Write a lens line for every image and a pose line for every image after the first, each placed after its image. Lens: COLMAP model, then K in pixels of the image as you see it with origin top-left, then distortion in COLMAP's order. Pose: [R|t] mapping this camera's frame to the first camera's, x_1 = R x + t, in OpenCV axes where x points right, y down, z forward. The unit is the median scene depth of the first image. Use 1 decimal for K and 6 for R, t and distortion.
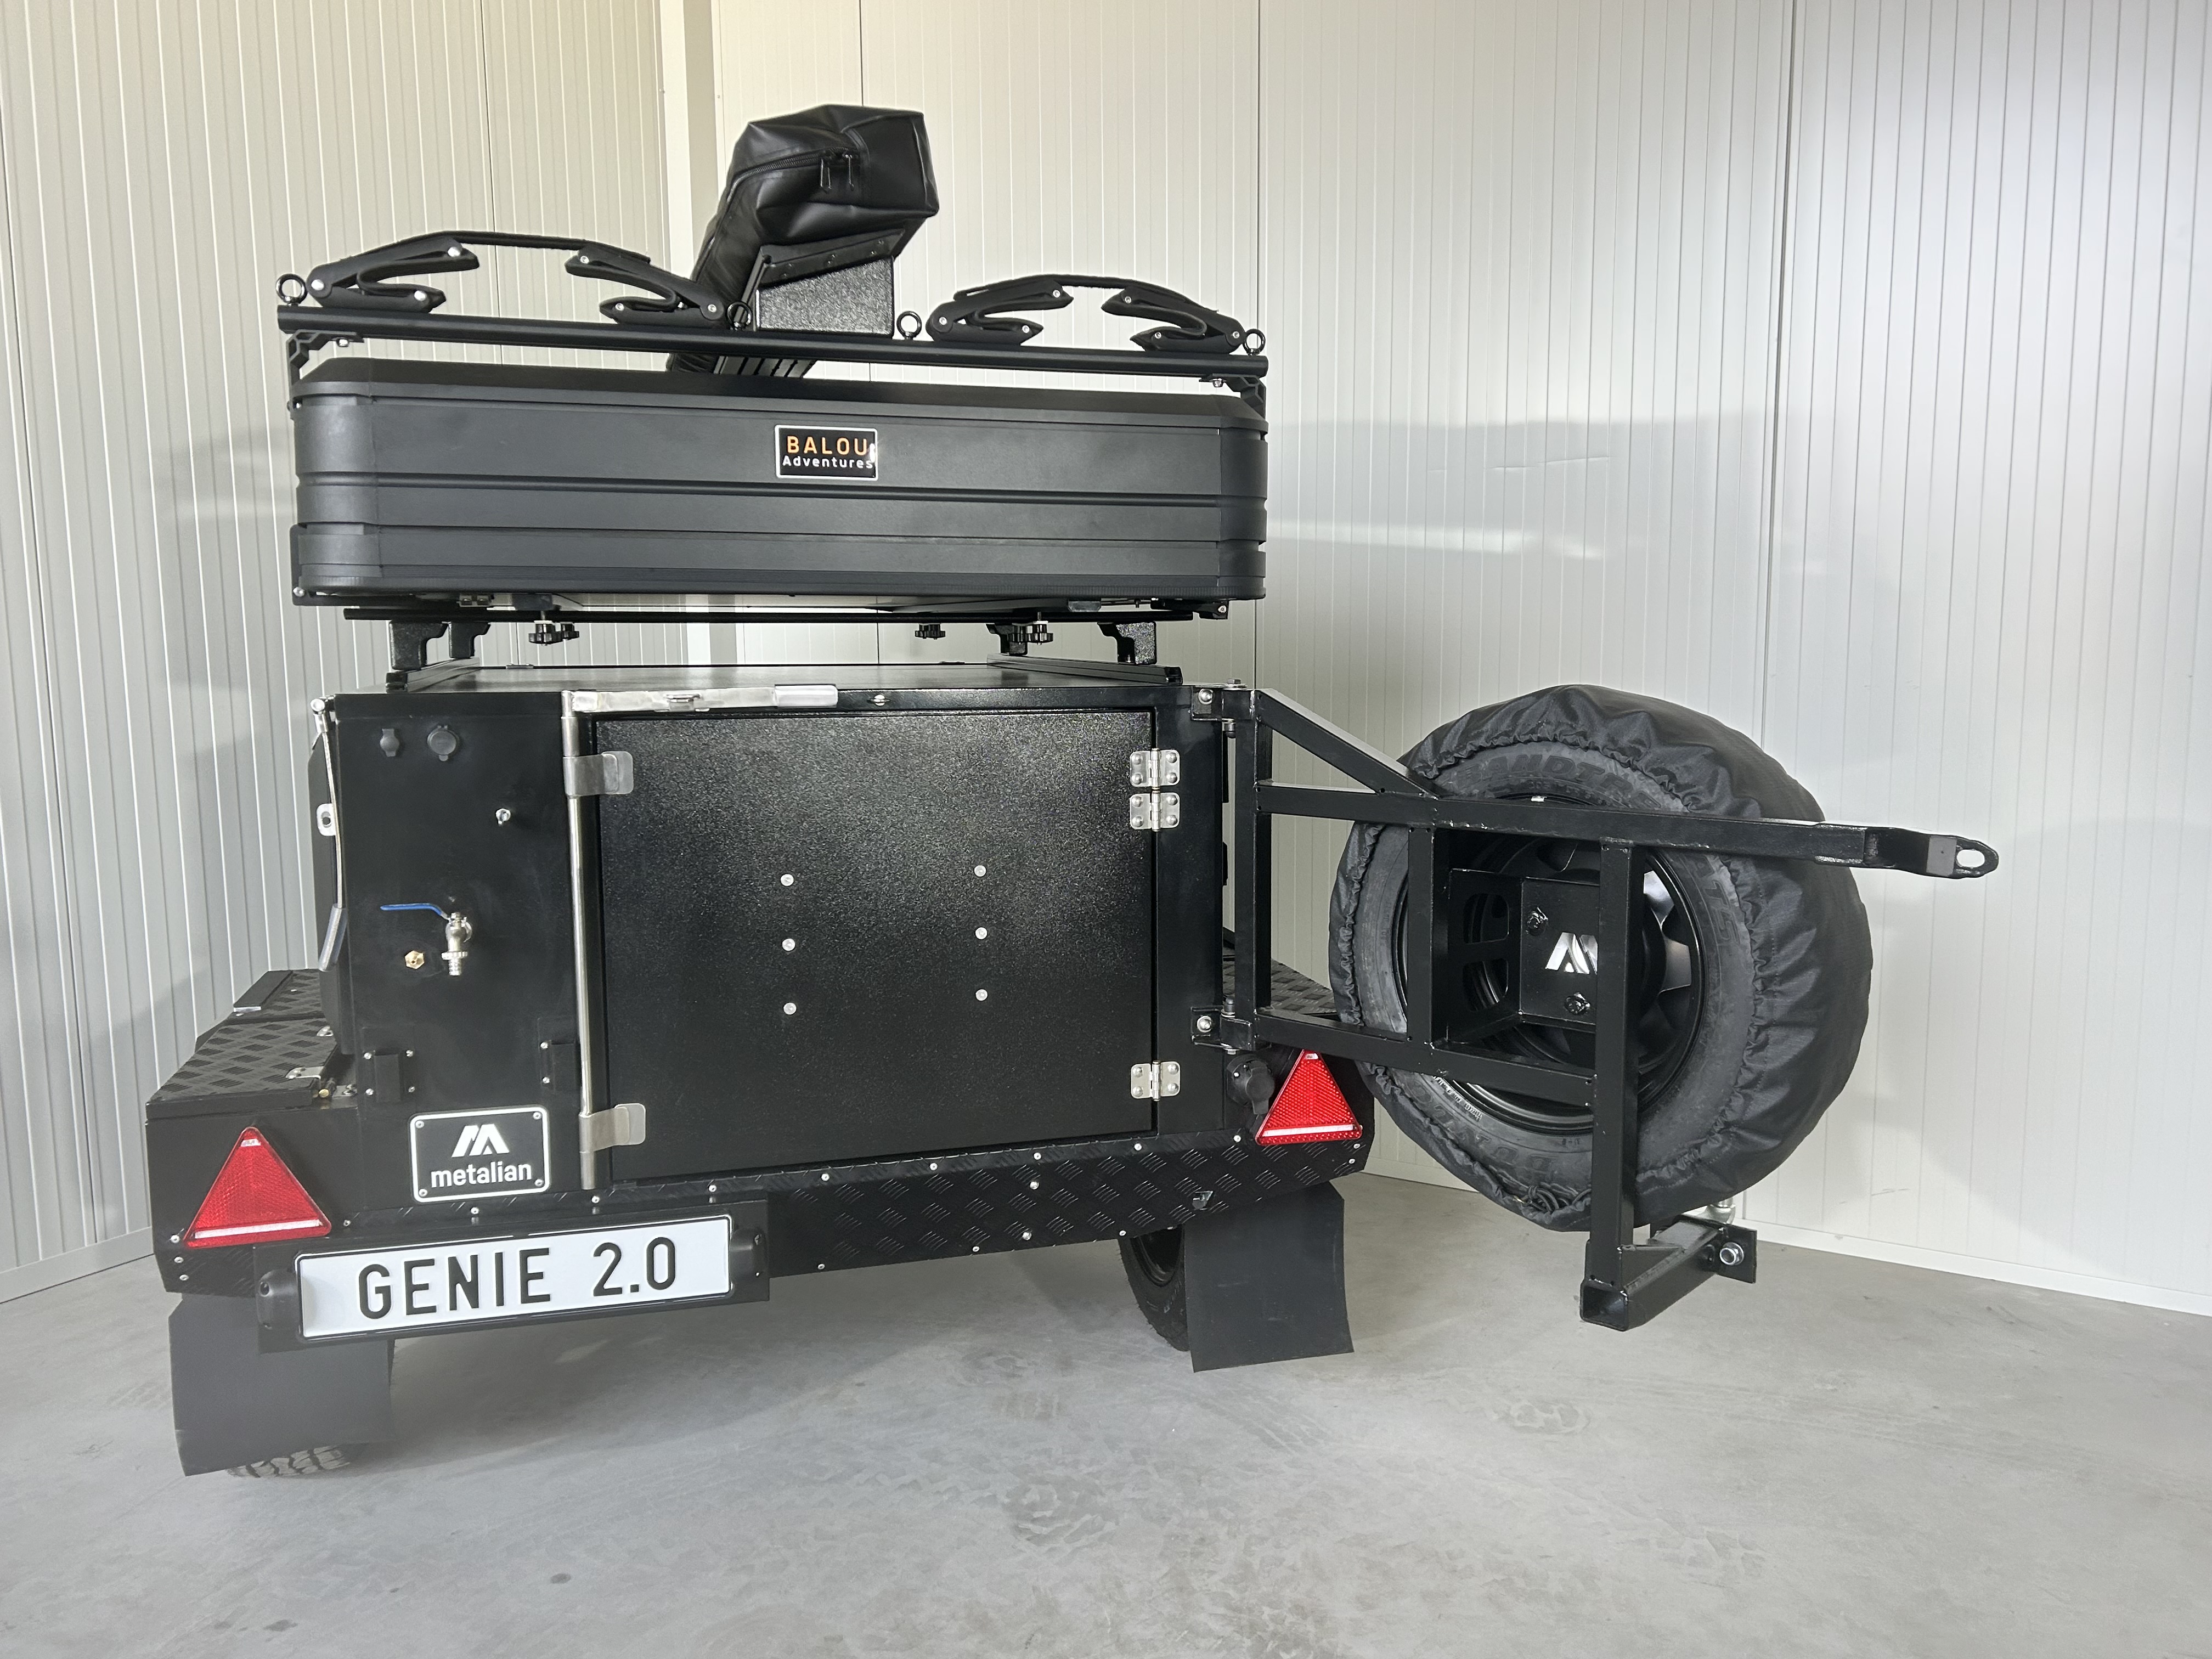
lens RADIAL K [[1682.8, 0, 1095.8], [0, 1682.8, 826.7], [0, 0, 1]] dist [0.076120, -0.102828]
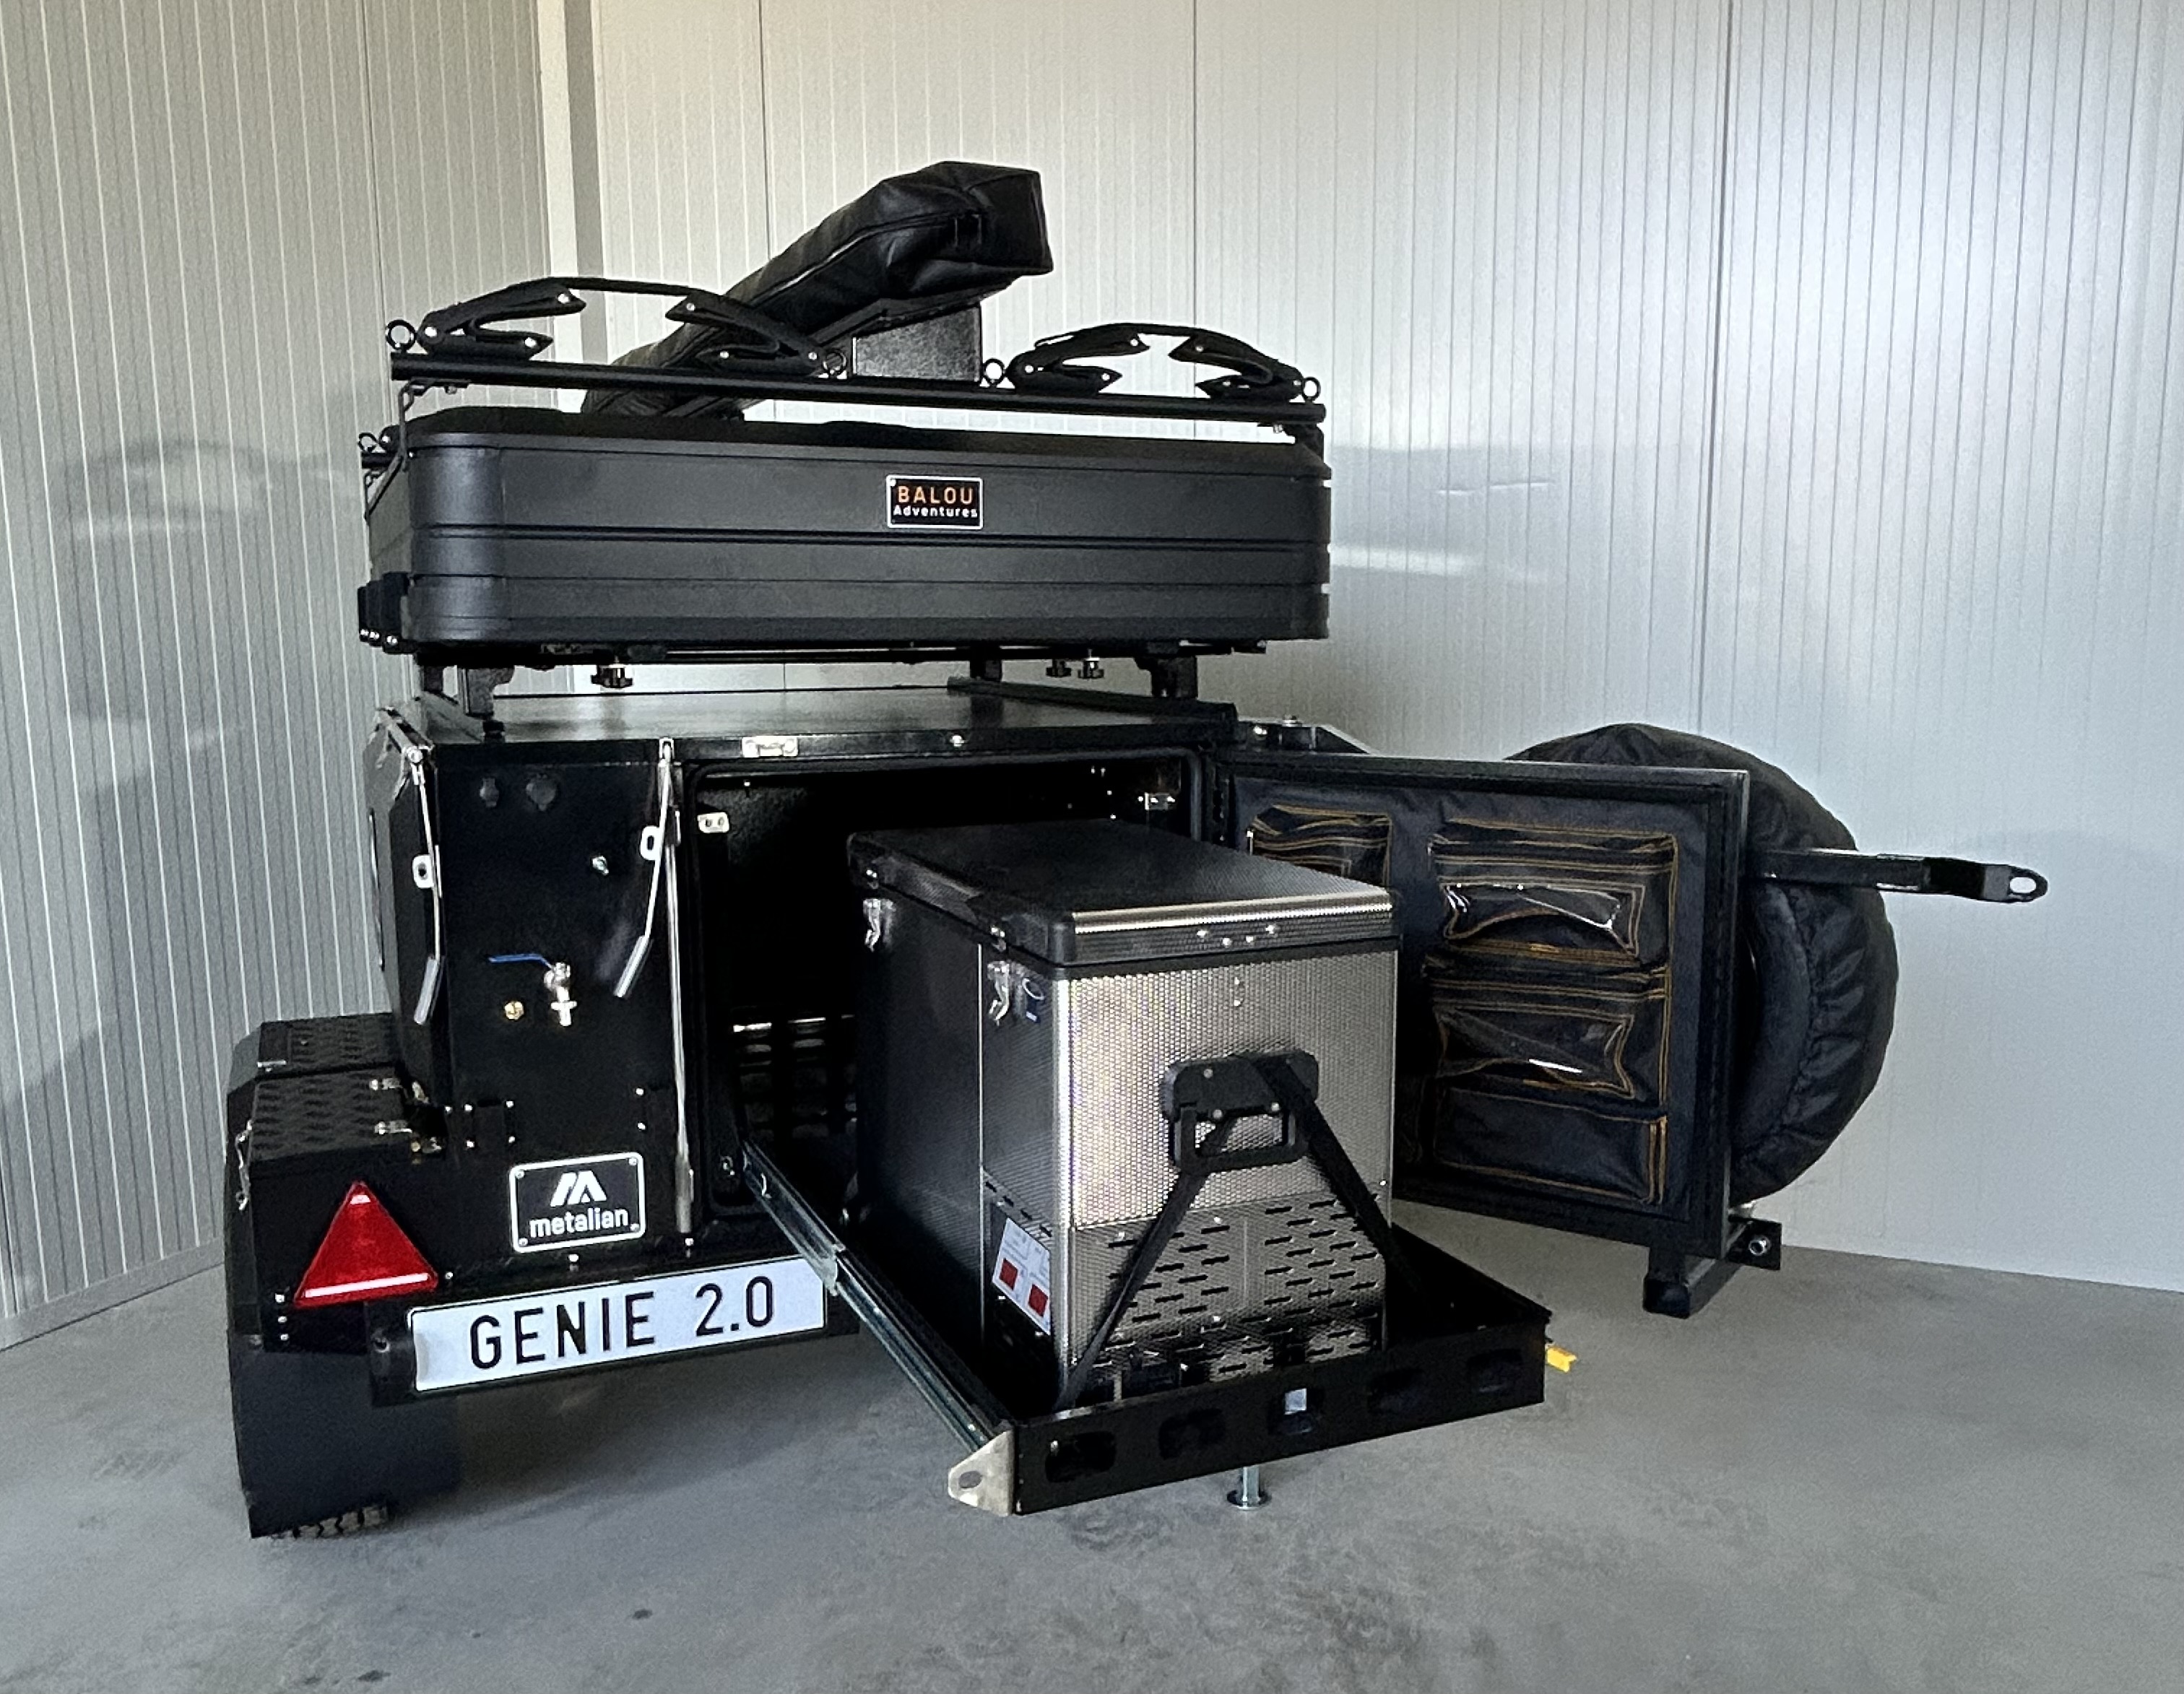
lens RADIAL K [[1780.2, 0, 1087.8], [0, 1780.2, 889.3], [0, 0, 1]] dist [0.052792, -0.108694]
pose [[0.992016, -0.019888, 0.124533, -0.191915], [0.015788, 0.999303, 0.033821, -0.022045], [-0.125119, -0.031585, 0.991639, -0.075254]]
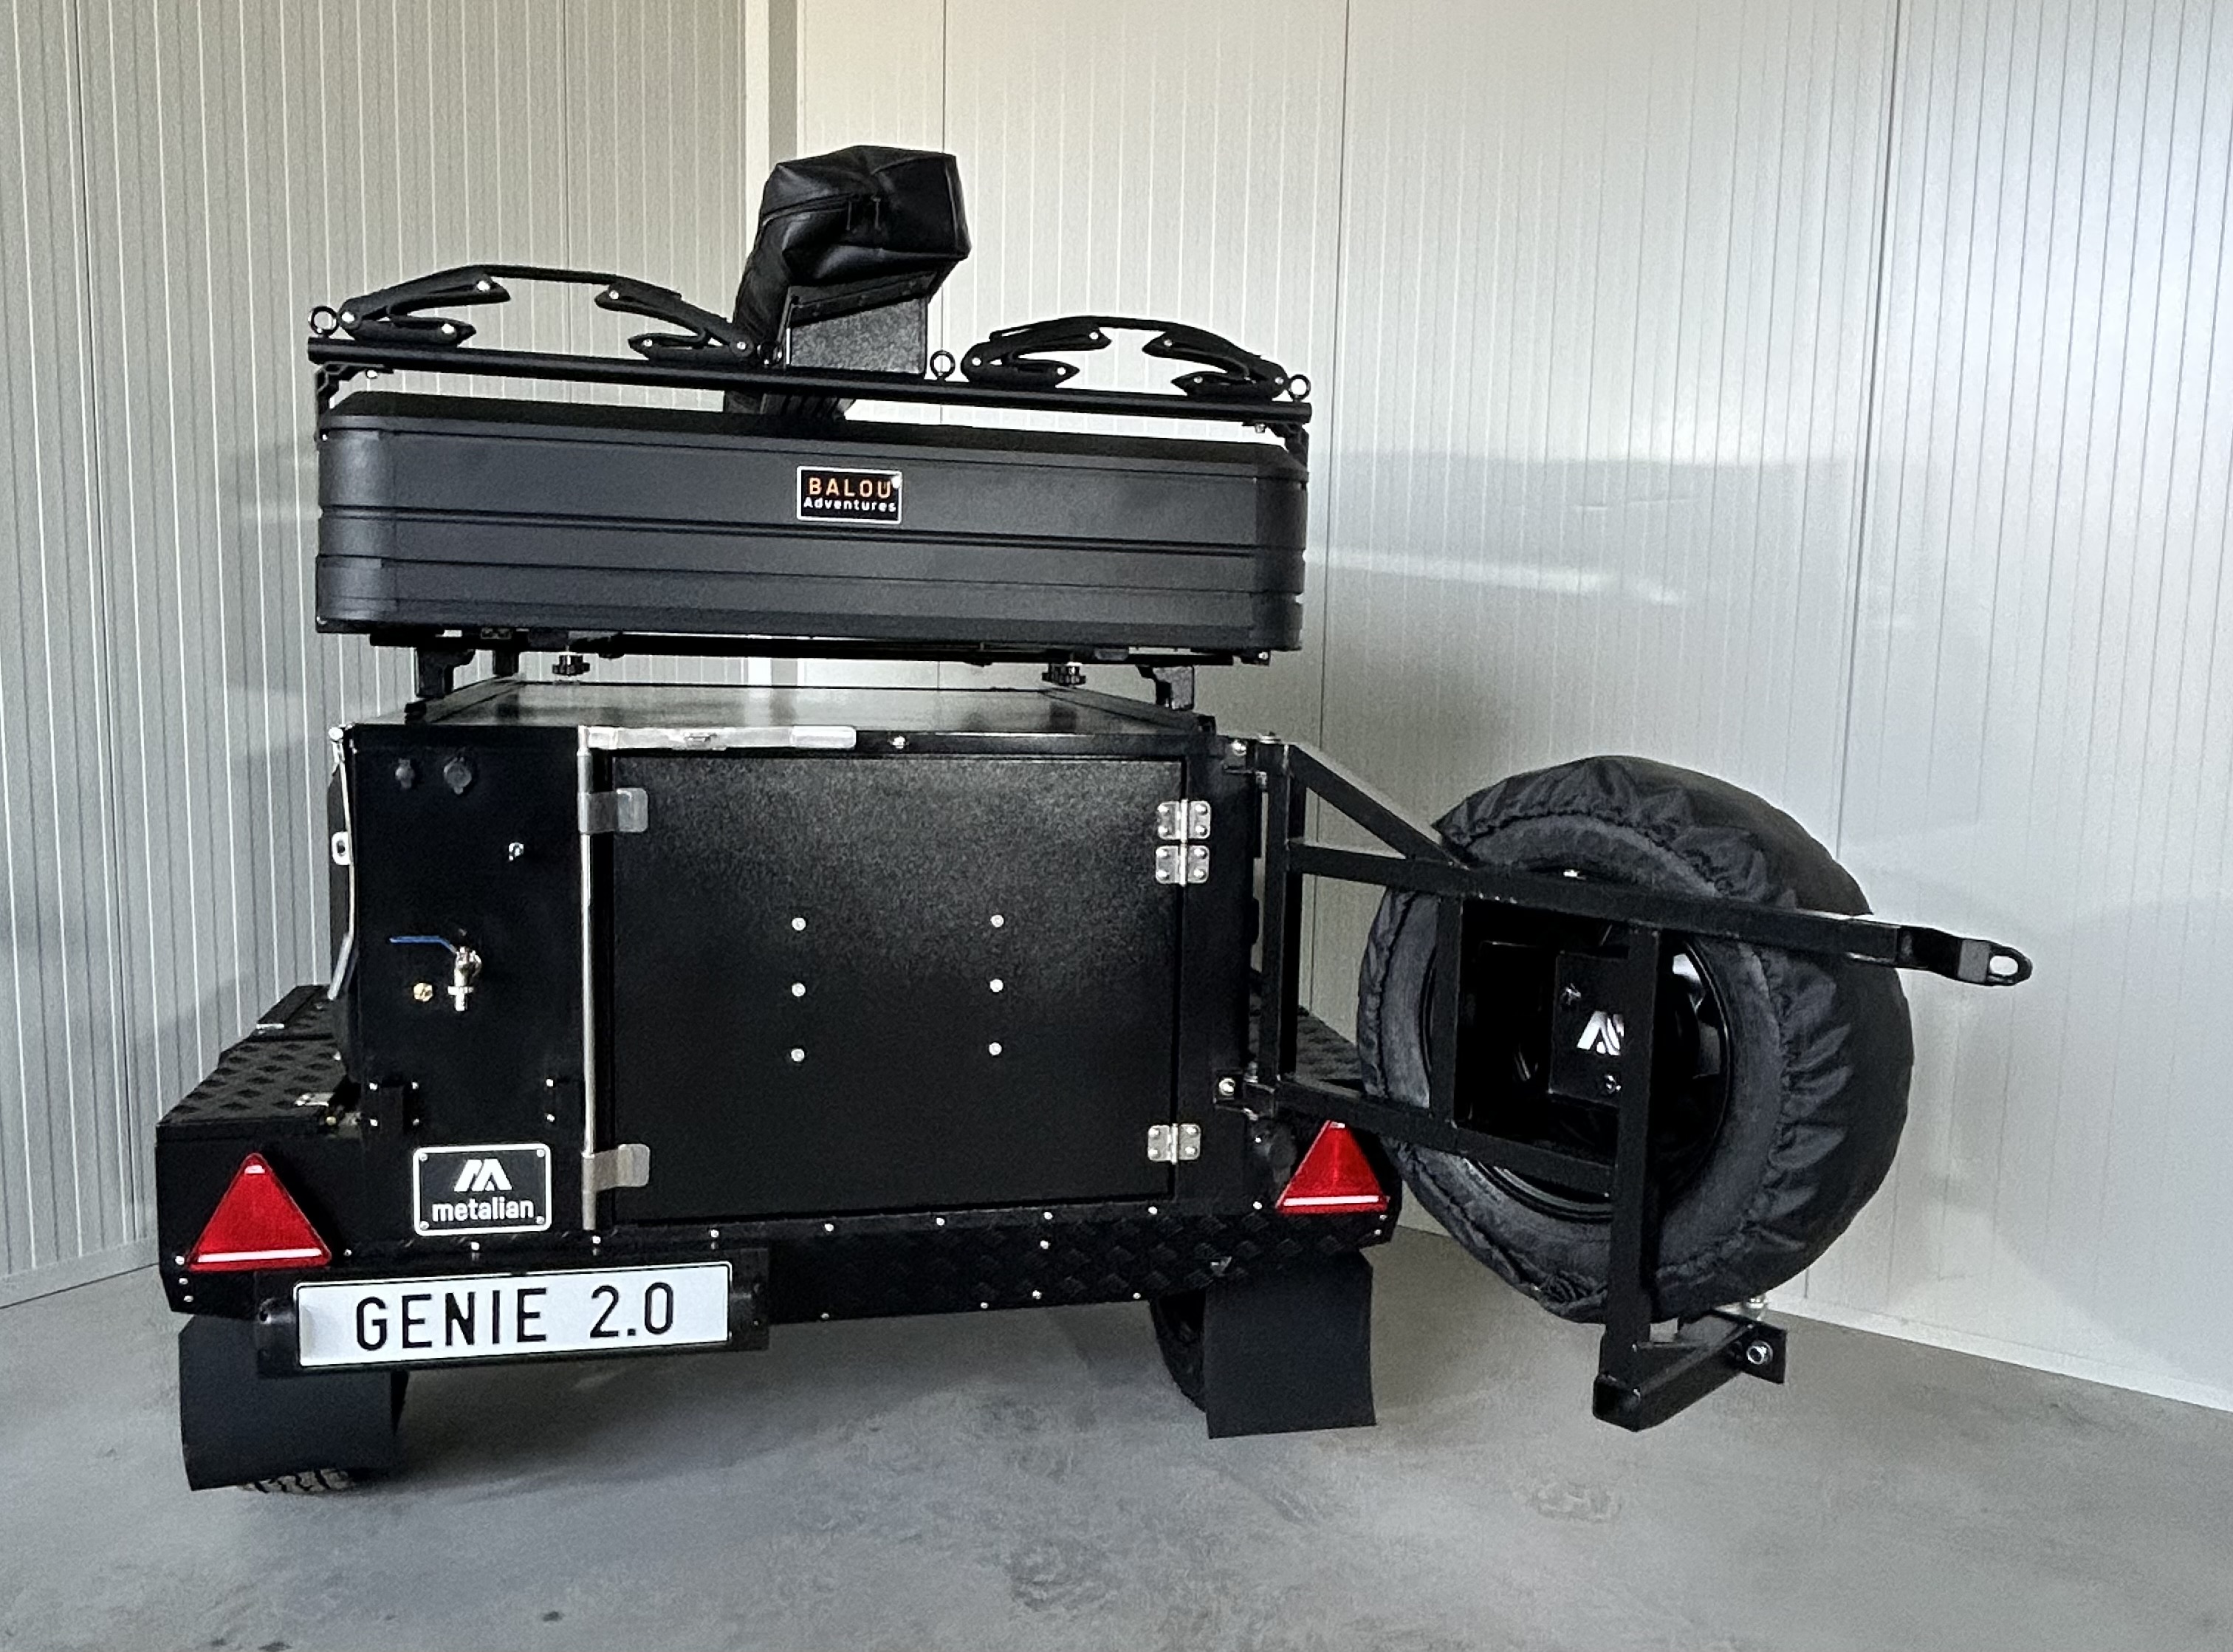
lens RADIAL K [[1736.1, 0, 1116.5], [0, 1736.1, 826.0], [0, 0, 1]] dist [0.026308, -0.038306]
pose [[0.998383, 0.036743, -0.043380, 0.043571], [-0.036881, 0.999317, -0.002380, -0.030313], [0.043263, 0.003976, 0.999056, 0.000197]]
